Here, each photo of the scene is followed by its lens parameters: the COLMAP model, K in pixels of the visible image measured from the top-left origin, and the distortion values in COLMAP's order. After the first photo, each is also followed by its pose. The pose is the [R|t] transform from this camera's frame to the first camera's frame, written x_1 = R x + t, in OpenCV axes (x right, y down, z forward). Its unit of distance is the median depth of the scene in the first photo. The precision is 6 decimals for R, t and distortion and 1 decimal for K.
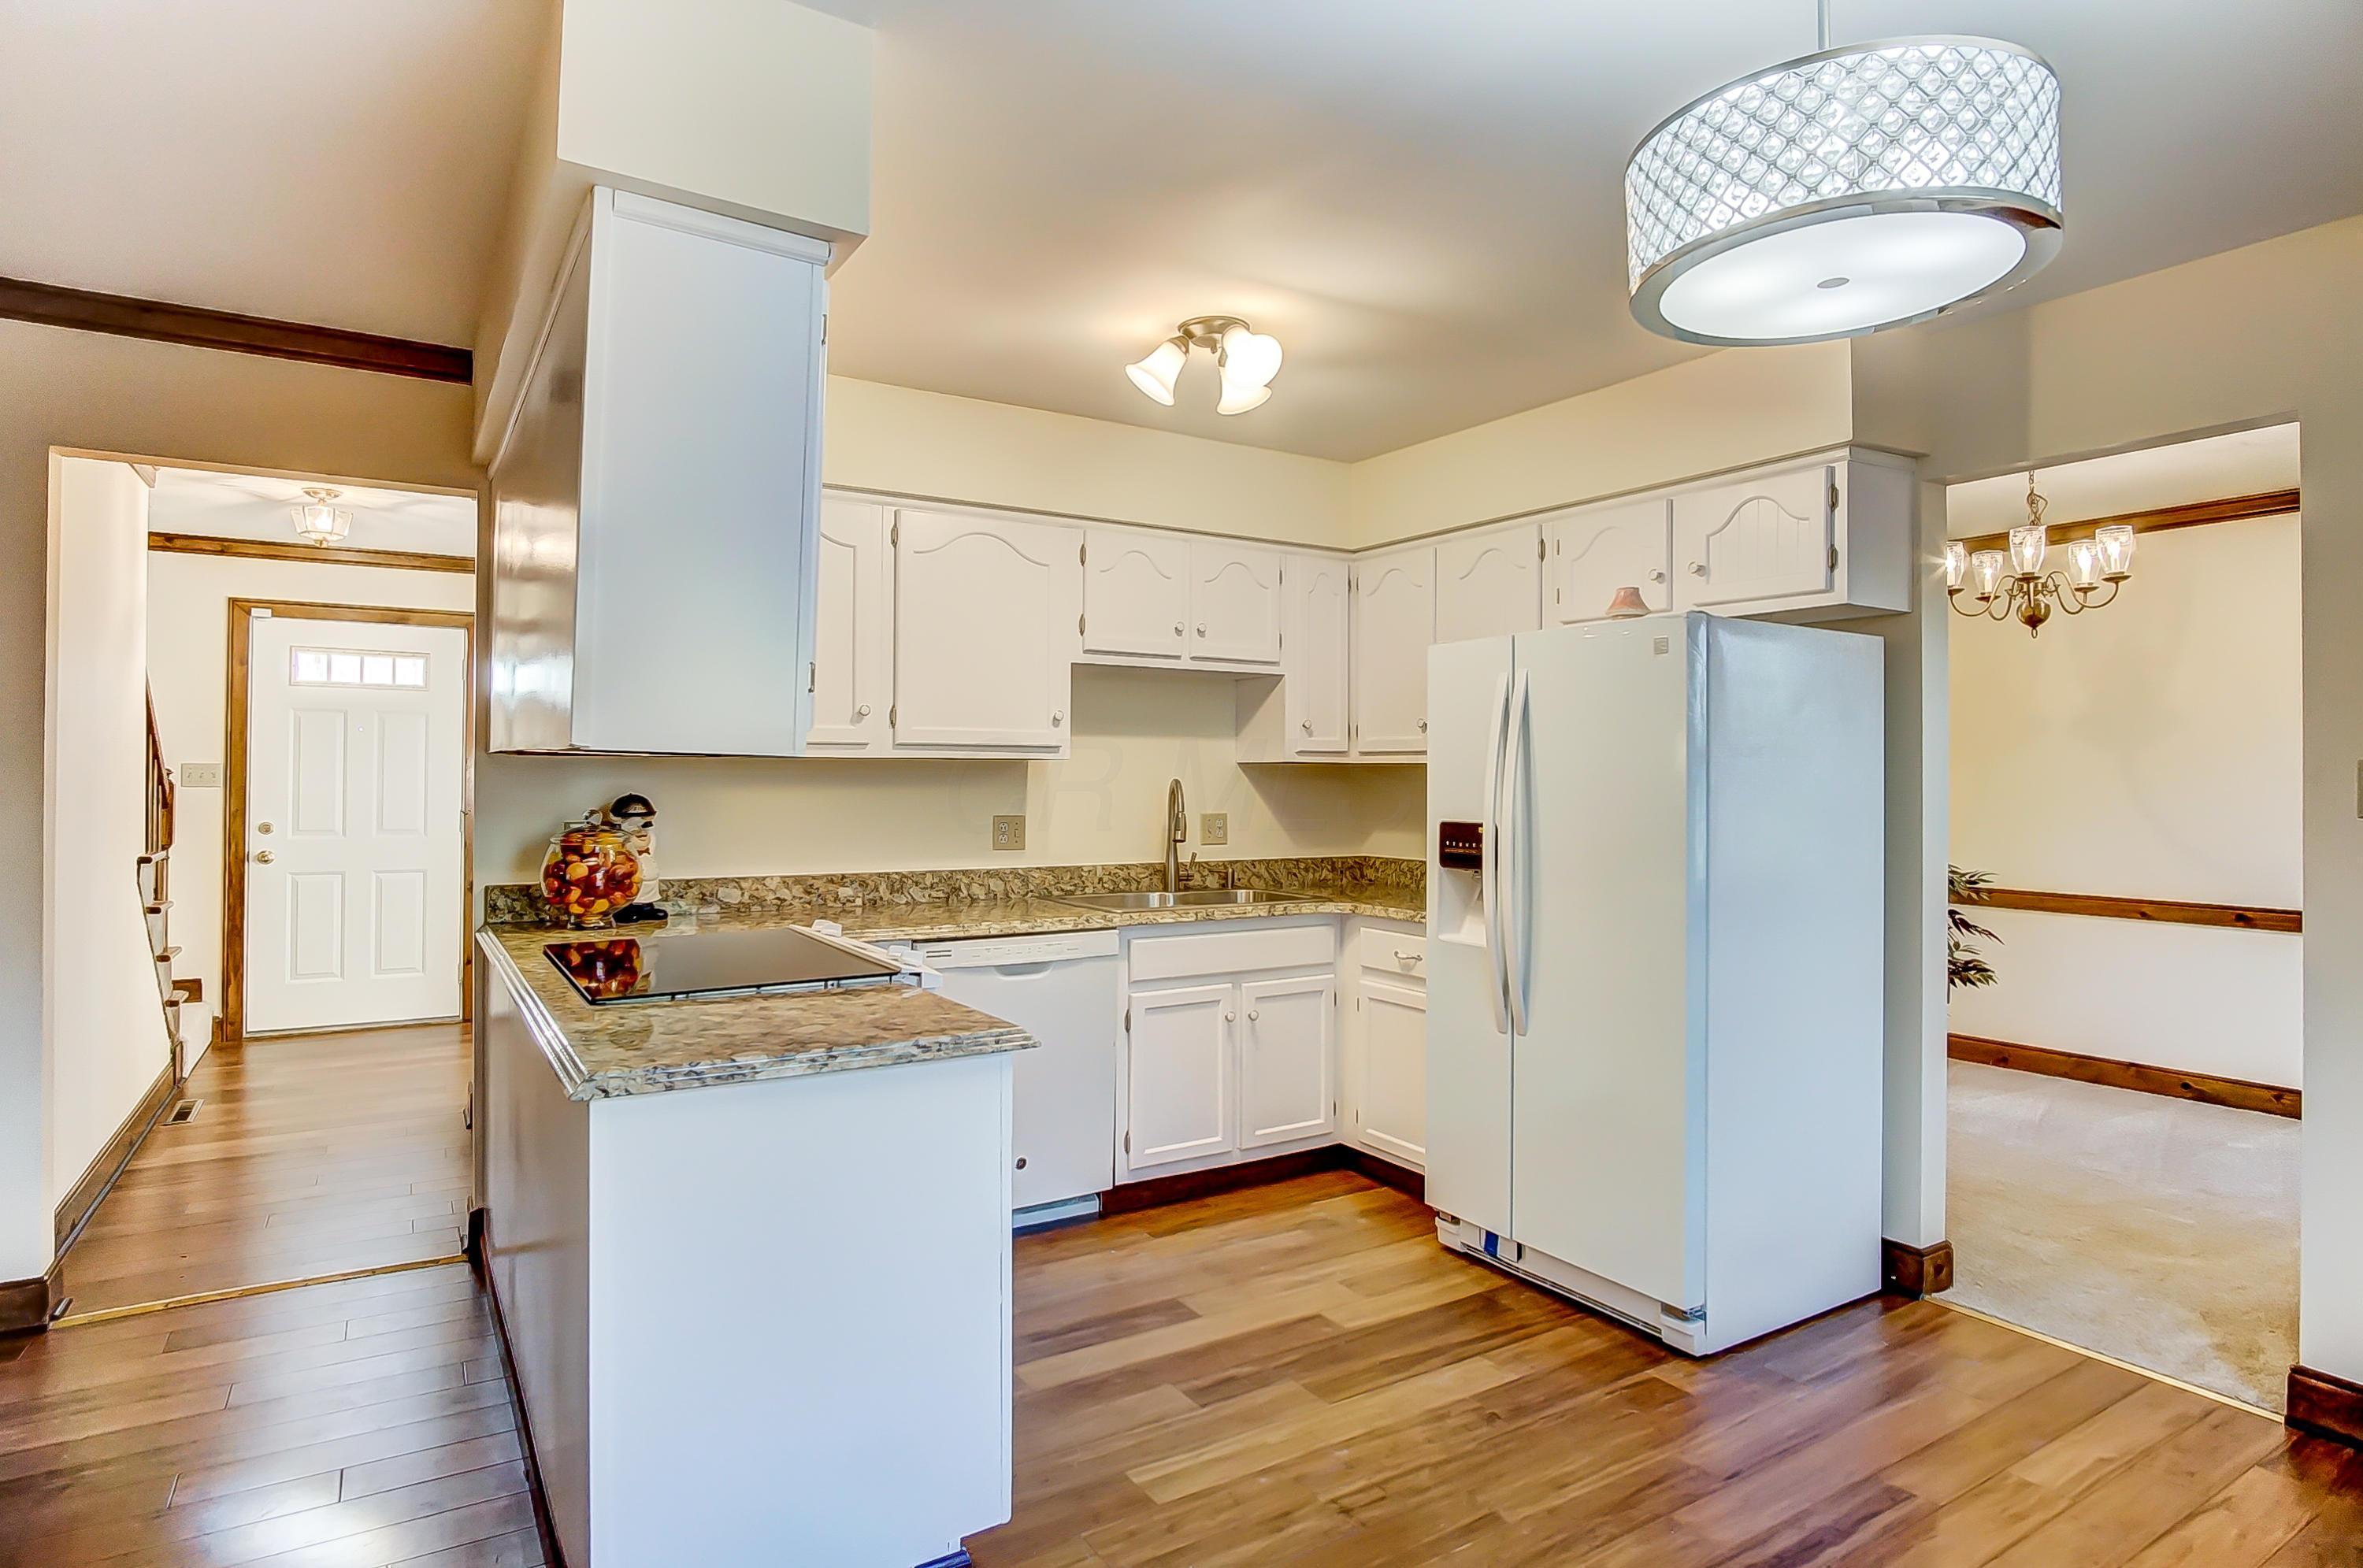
lens RADIAL K [[1263.6, 0, 1185.8], [0, 1263.6, 771.0], [0, 0, 1]] dist [-0.023610, 0.000792]
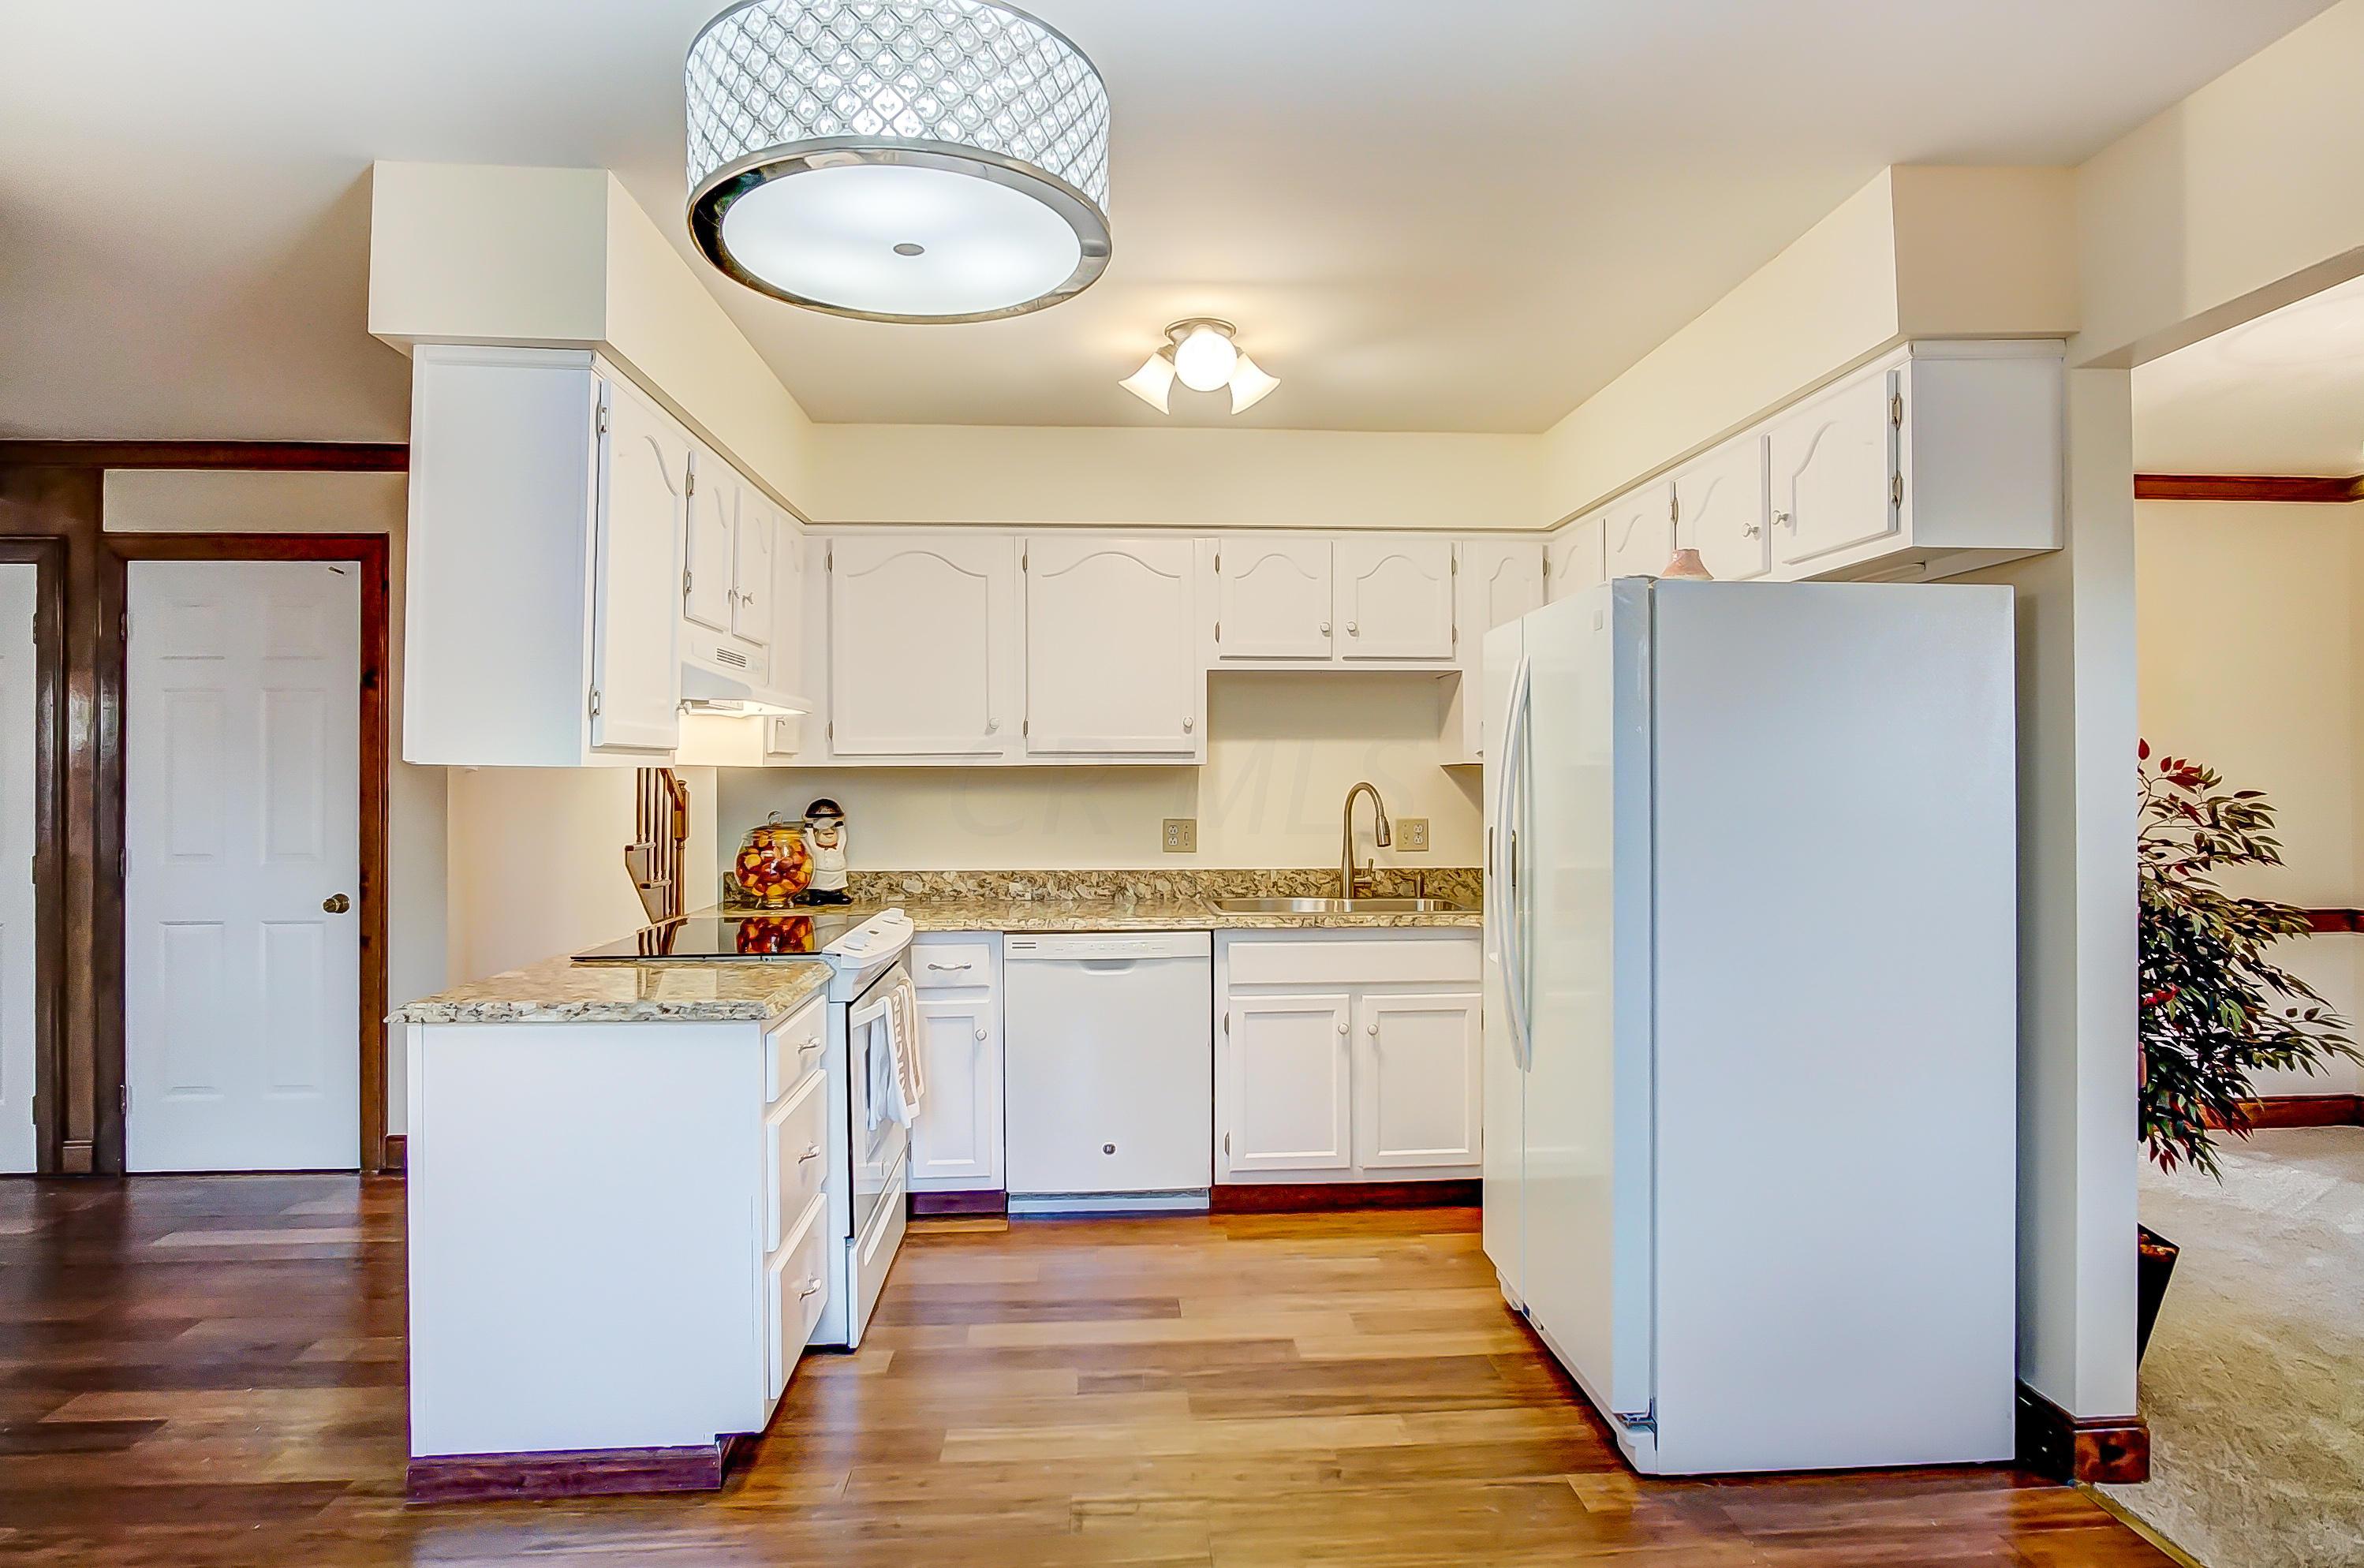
lens RADIAL K [[1271.8, 0, 1189.0], [0, 1271.8, 777.8], [0, 0, 1]] dist [-0.021022, 0.002062]
pose [[0.881046, -0.008650, -0.472952, 0.409774], [0.009101, 0.999958, -0.001334, 0.003108], [0.472943, -0.003129, 0.881087, 0.092240]]
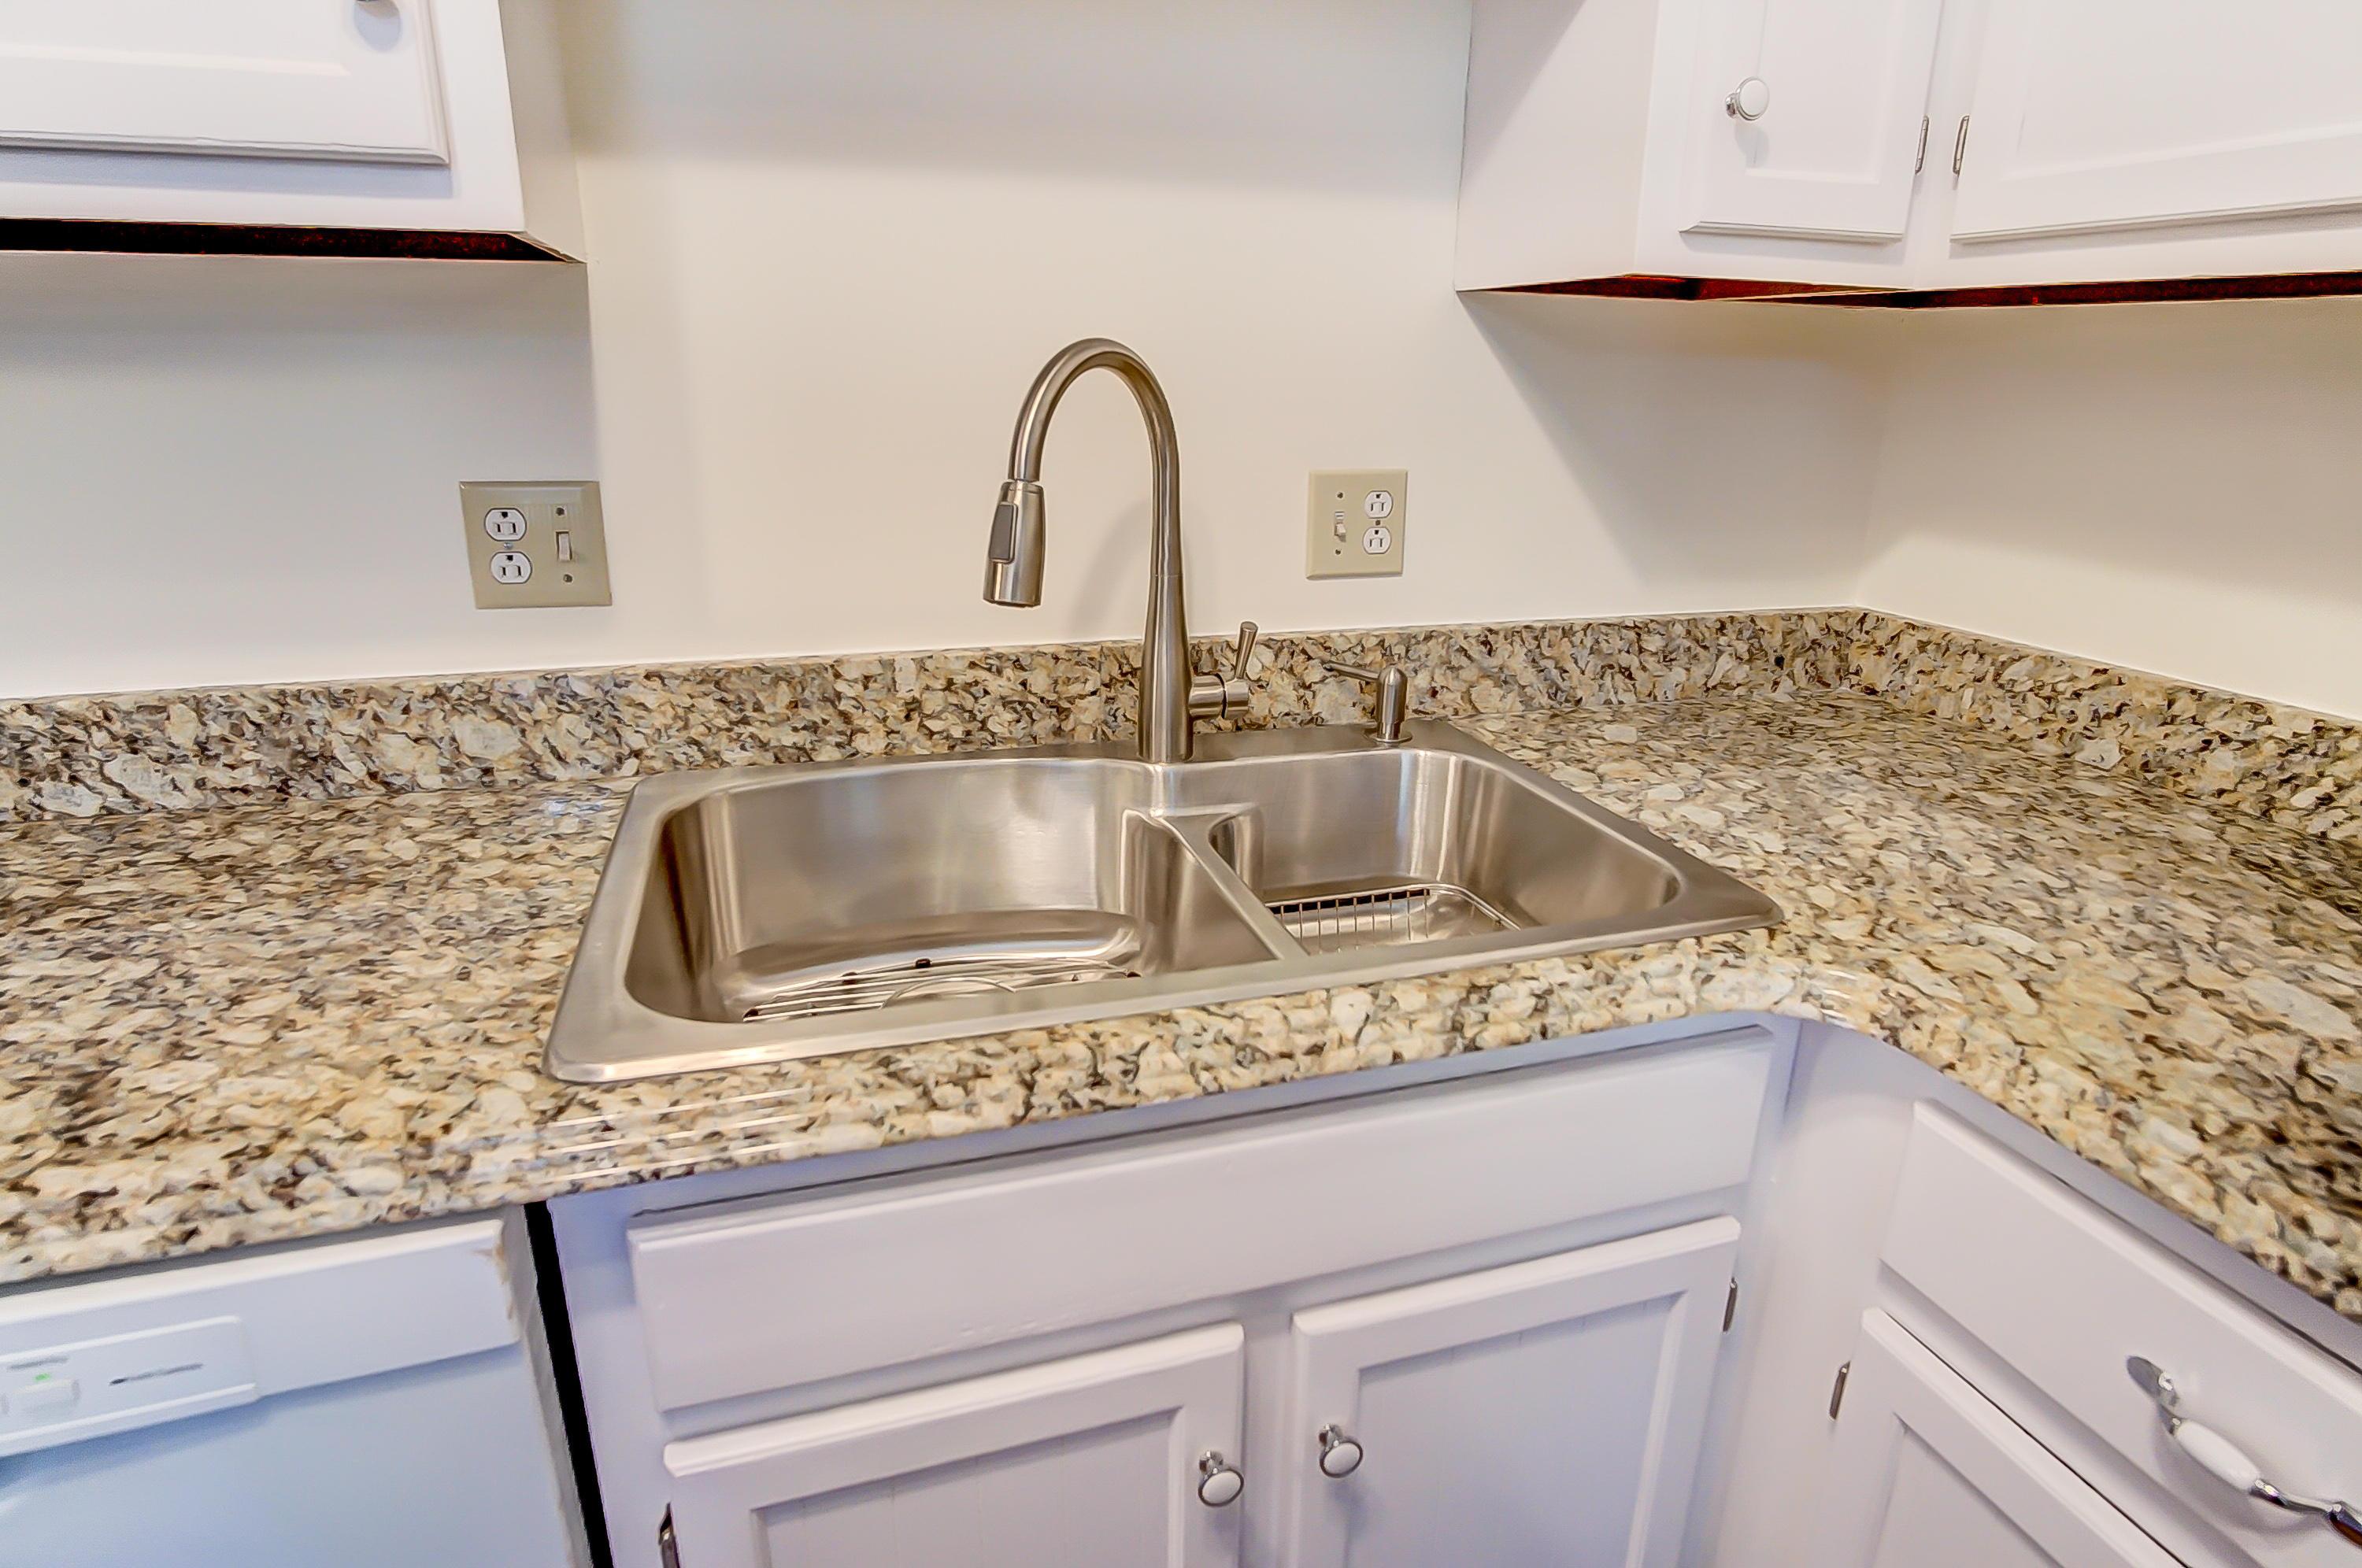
lens RADIAL K [[1263.0, 0, 1185.3], [0, 1263.0, 771.0], [0, 0, 1]] dist [-0.023610, 0.000792]
pose [[0.967030, 0.083782, -0.240488, 0.074527], [-0.006191, 0.951788, 0.306693, 0.012738], [0.254589, -0.295092, 0.920926, 0.871263]]
